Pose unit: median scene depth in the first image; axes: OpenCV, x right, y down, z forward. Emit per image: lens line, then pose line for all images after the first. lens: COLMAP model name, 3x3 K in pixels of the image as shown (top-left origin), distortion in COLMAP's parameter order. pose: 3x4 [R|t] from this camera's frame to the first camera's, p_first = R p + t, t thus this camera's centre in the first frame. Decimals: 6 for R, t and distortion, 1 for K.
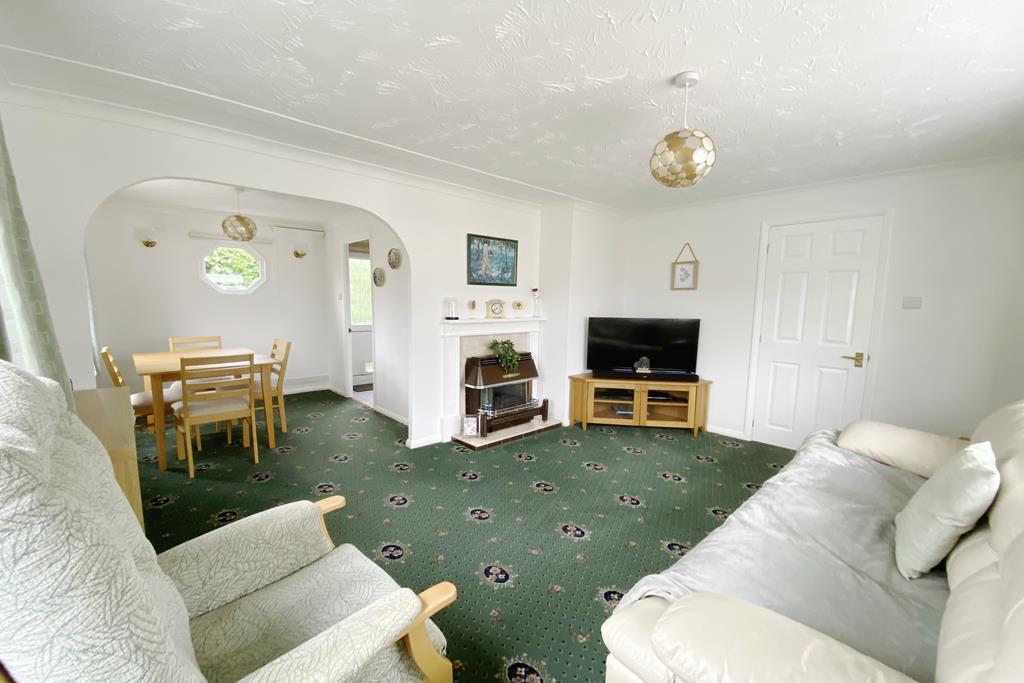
lens RADIAL K [[412.5, 0, 510.4], [0, 412.5, 352.9], [0, 0, 1]] dist [0.039117, -0.029051]
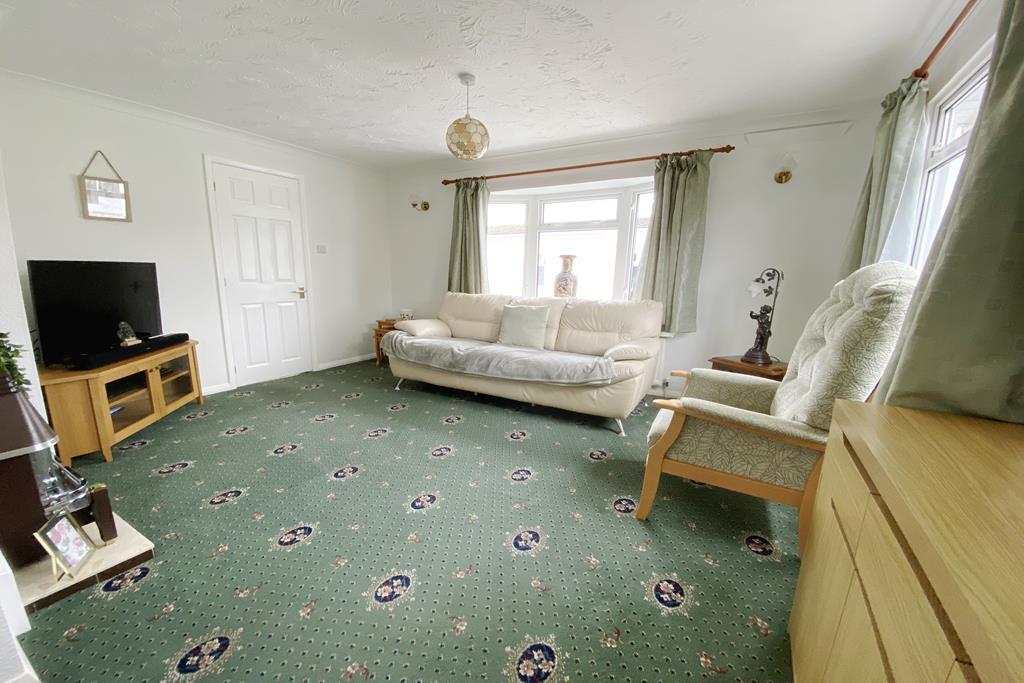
lens RADIAL K [[412.5, 0, 510.4], [0, 412.5, 352.9], [0, 0, 1]] dist [0.039117, -0.029051]
pose [[-0.302865, -0.200261, 0.931755, -0.535845], [0.102647, 0.965132, 0.240800, -0.041453], [-0.947489, 0.168572, -0.271749, 0.665550]]
